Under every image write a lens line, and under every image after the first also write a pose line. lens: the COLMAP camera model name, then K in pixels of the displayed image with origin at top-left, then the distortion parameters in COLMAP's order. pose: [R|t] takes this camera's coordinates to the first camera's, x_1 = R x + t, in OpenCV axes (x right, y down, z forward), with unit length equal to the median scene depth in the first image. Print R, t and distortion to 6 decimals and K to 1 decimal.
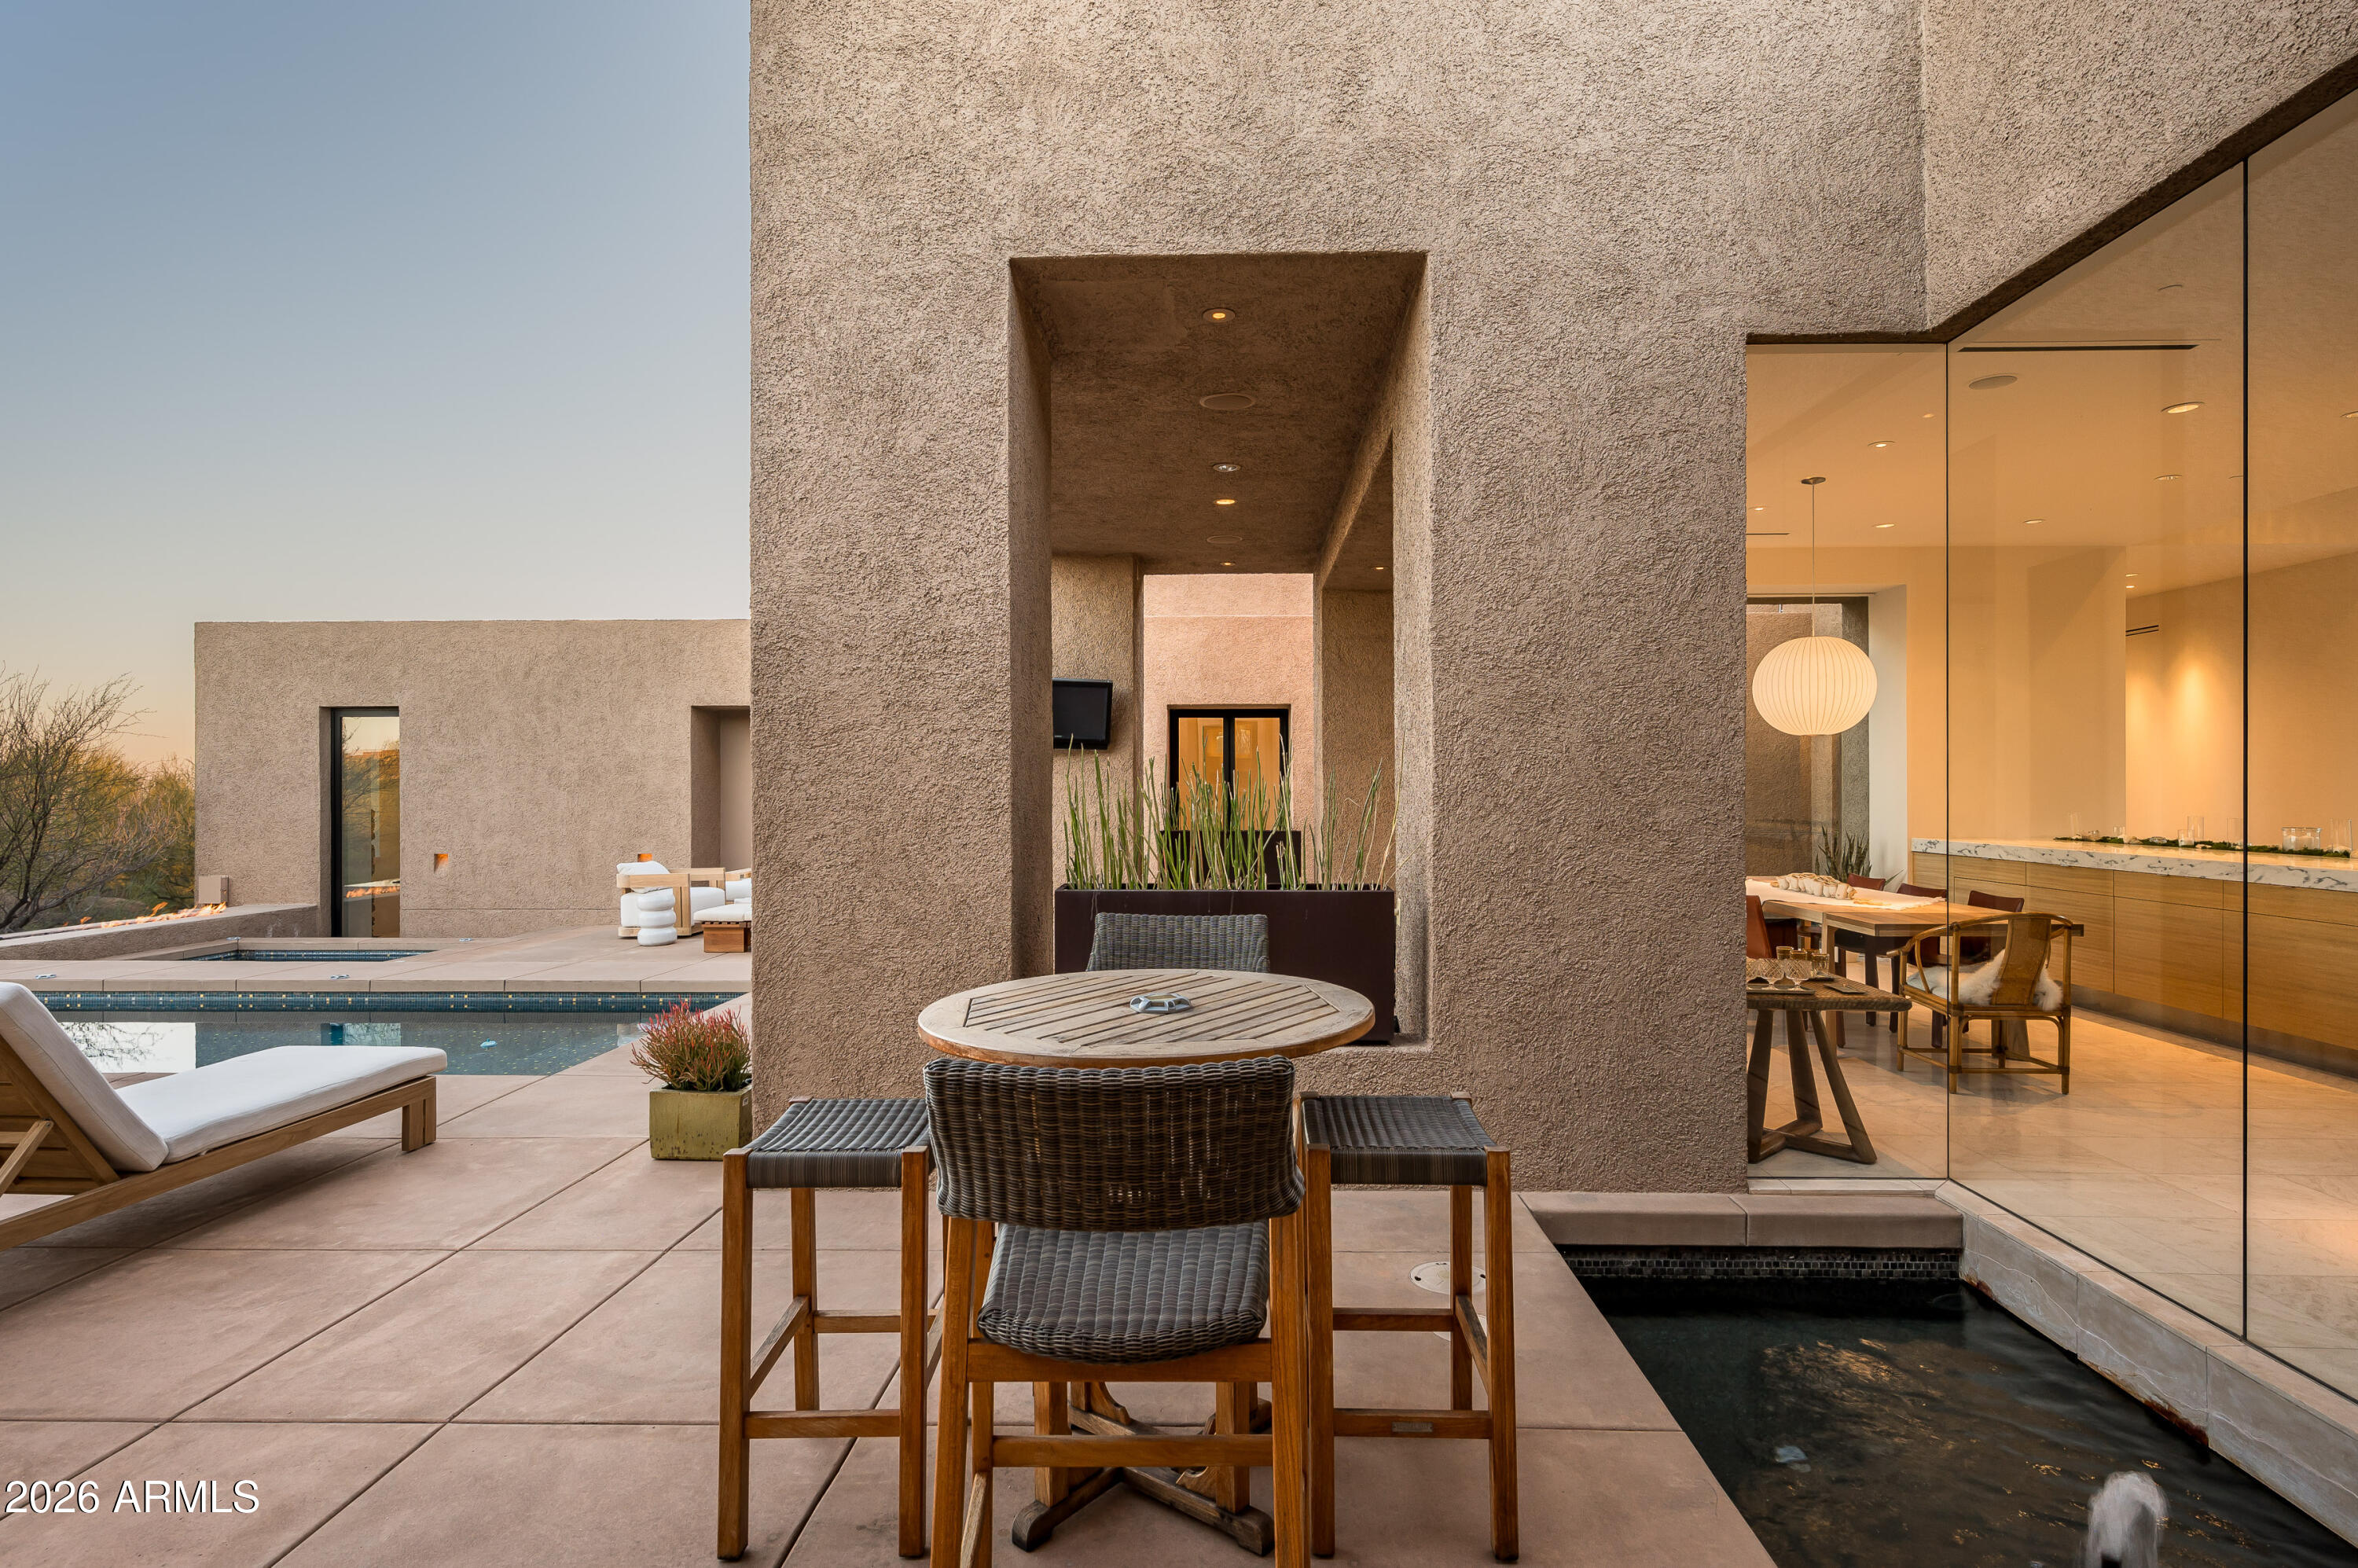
lens RADIAL K [[1172.9, 0, 1182.7], [0, 1172.9, 788.7], [0, 0, 1]] dist [-0.002361, 0.000326]
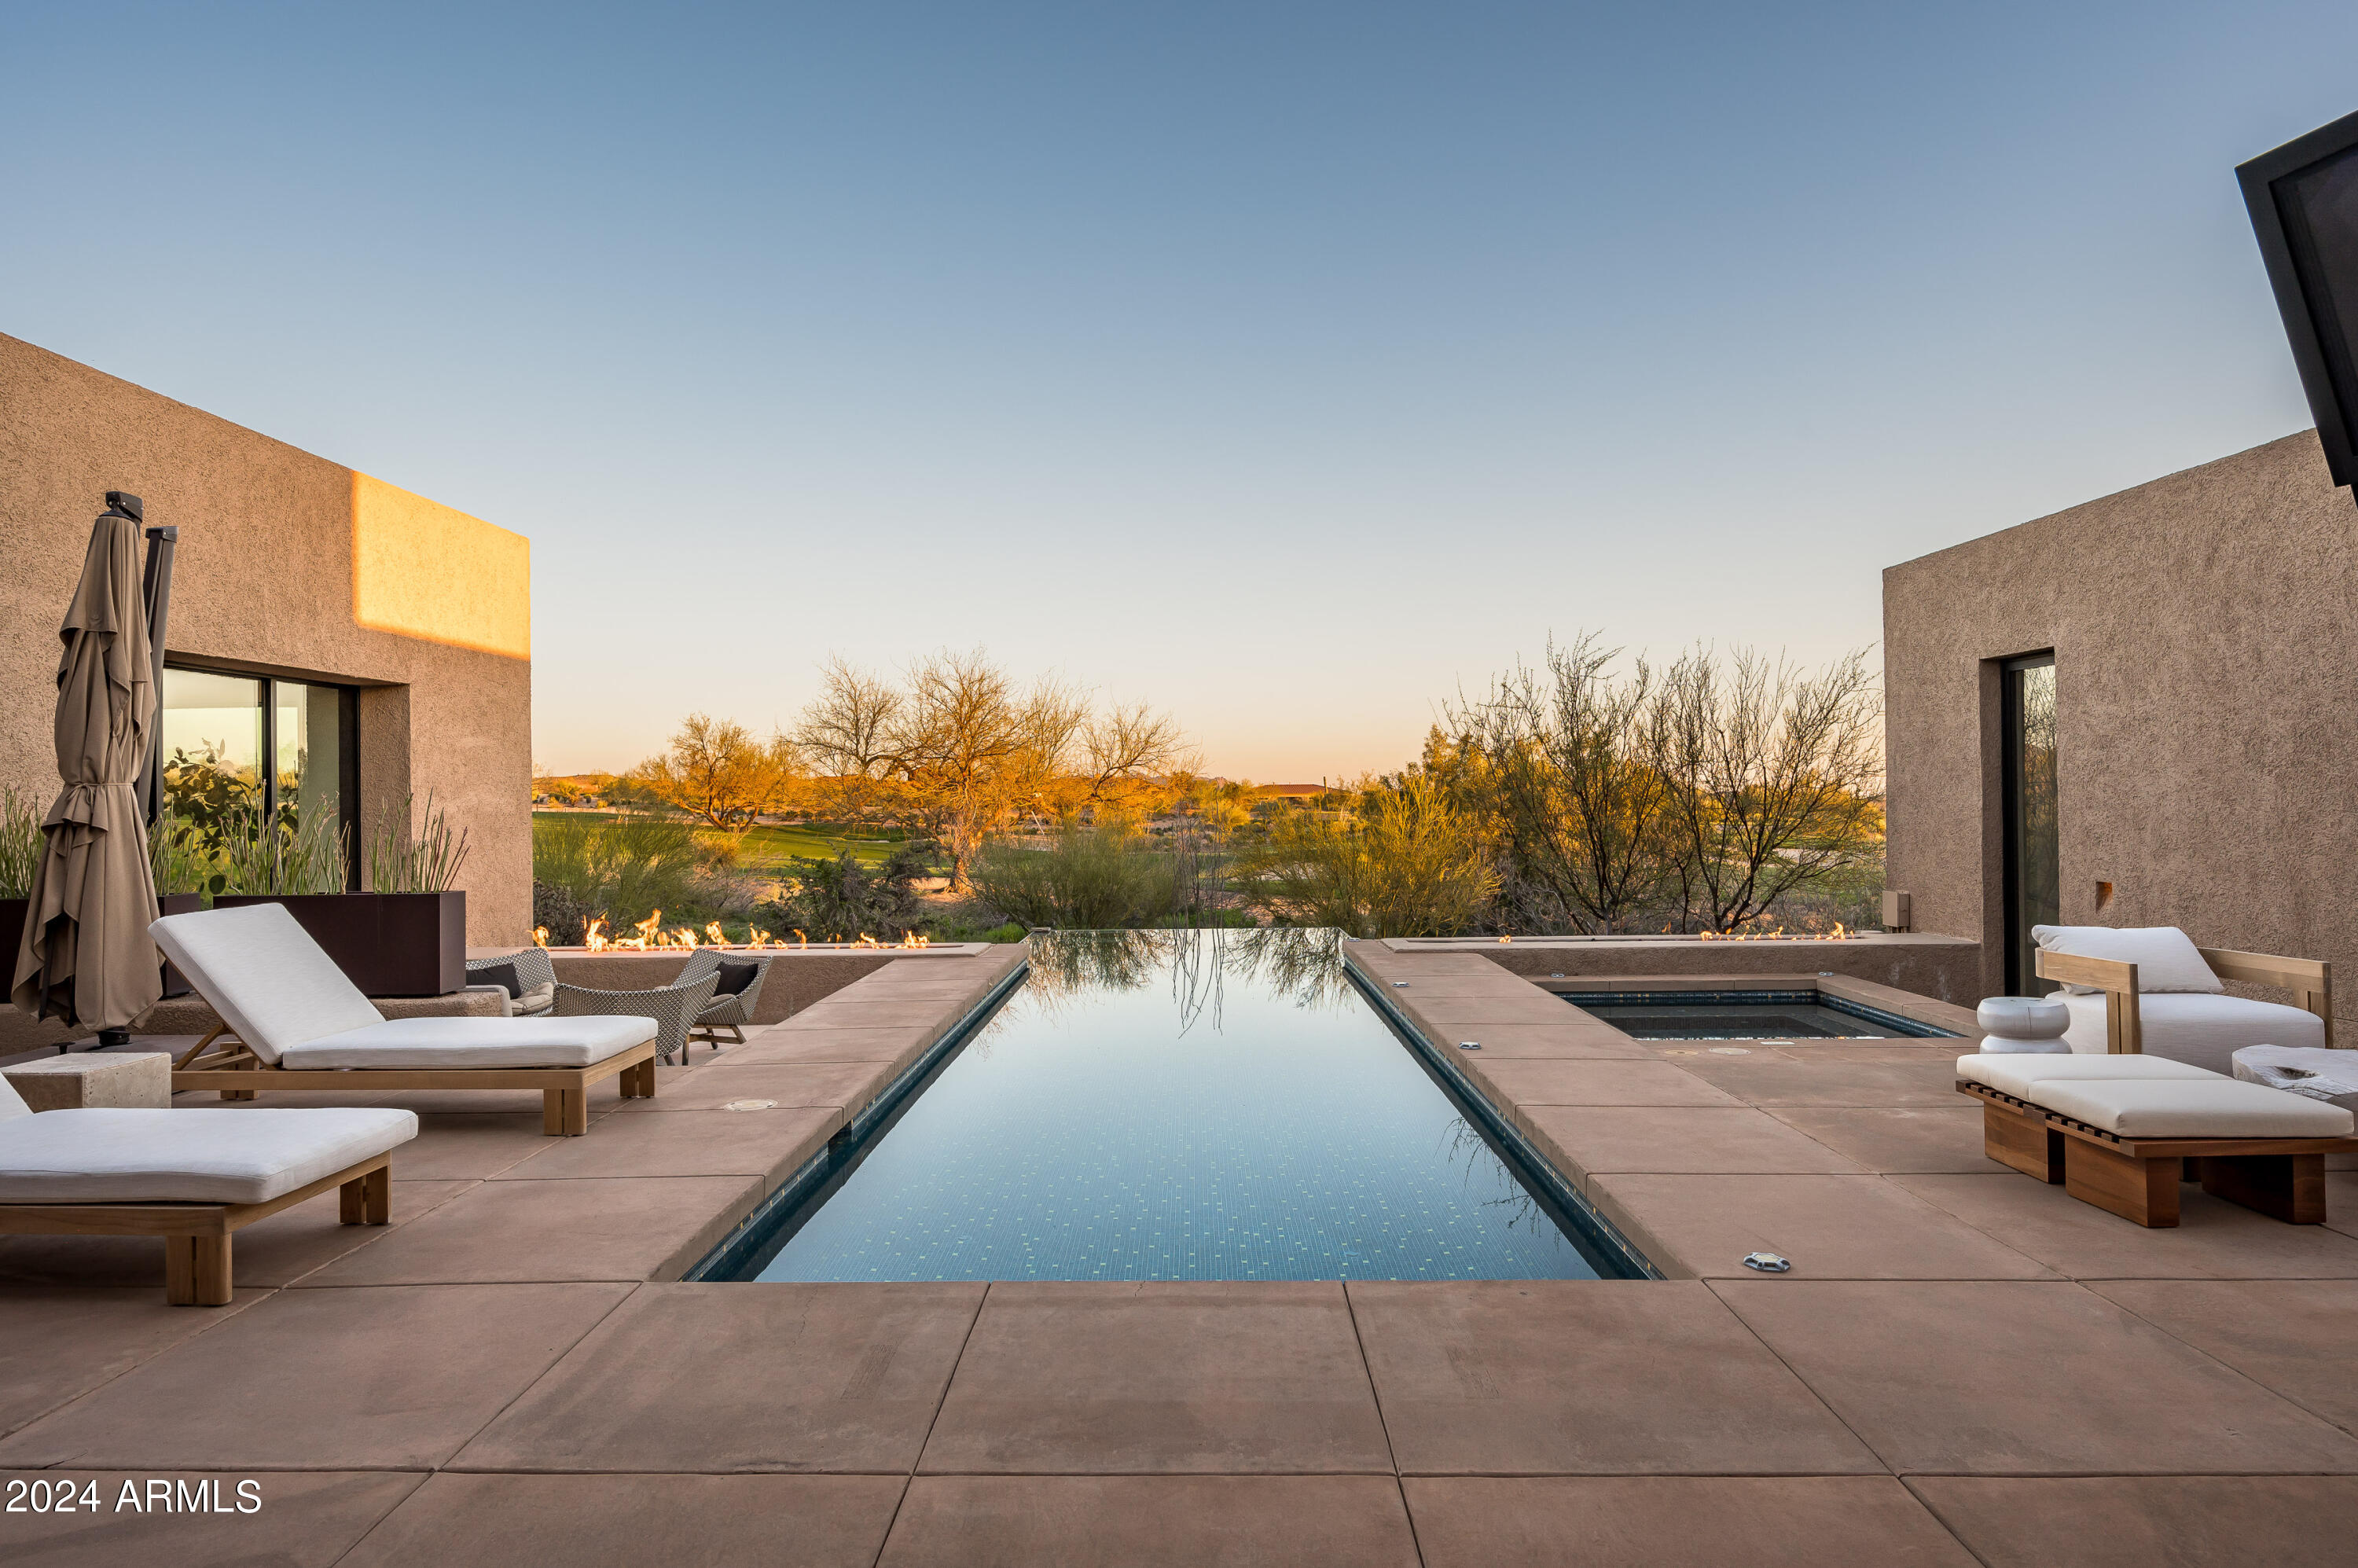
lens RADIAL K [[1319.6, 0, 1185.0], [0, 1319.6, 782.0], [0, 0, 1]] dist [-0.001718, -0.002040]
pose [[0.026658, -0.009431, -0.999600, 0.036786], [0.009241, 0.999915, -0.009188, 0.005837], [0.999602, -0.008992, 0.026743, 0.507003]]
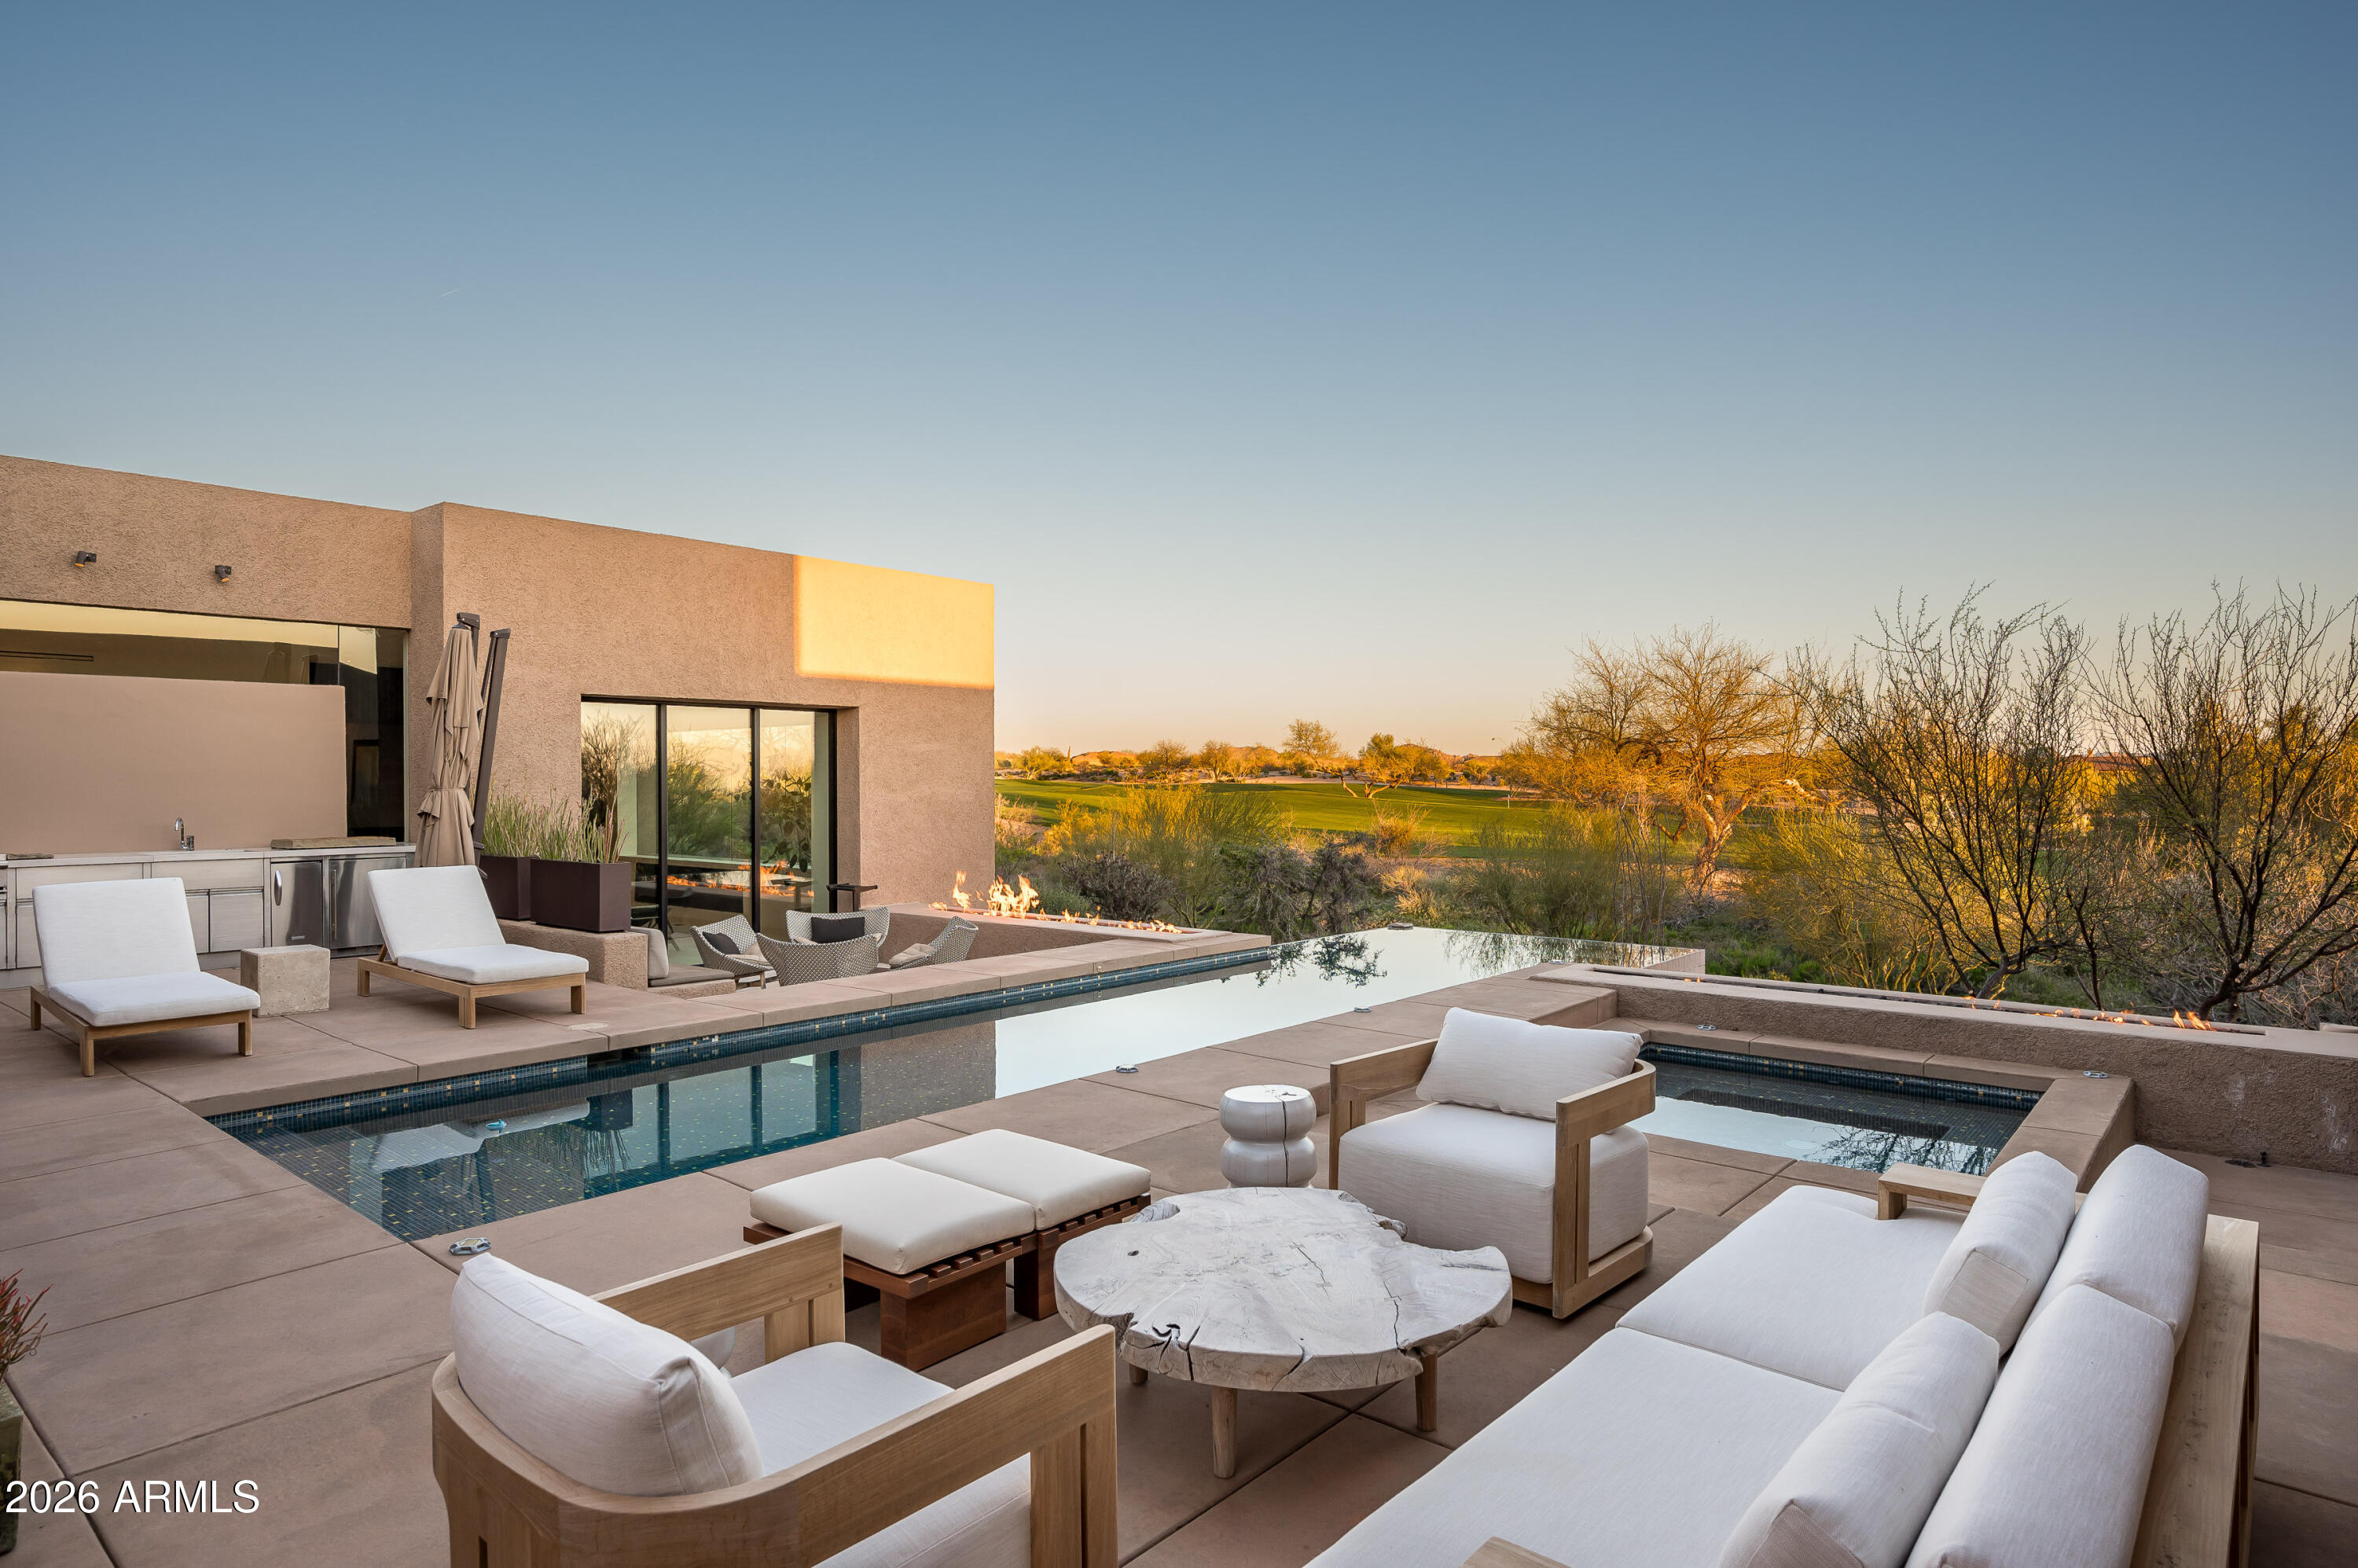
lens RADIAL K [[1319.6, 0, 1195.6], [0, 1319.6, 782.5], [0, 0, 1]] dist [-0.001718, -0.002040]
pose [[-0.615454, 0.005615, -0.788153, -0.083852], [0.004161, 0.999984, 0.003874, -0.005346], [0.788162, -0.000896, -0.615467, 0.923093]]
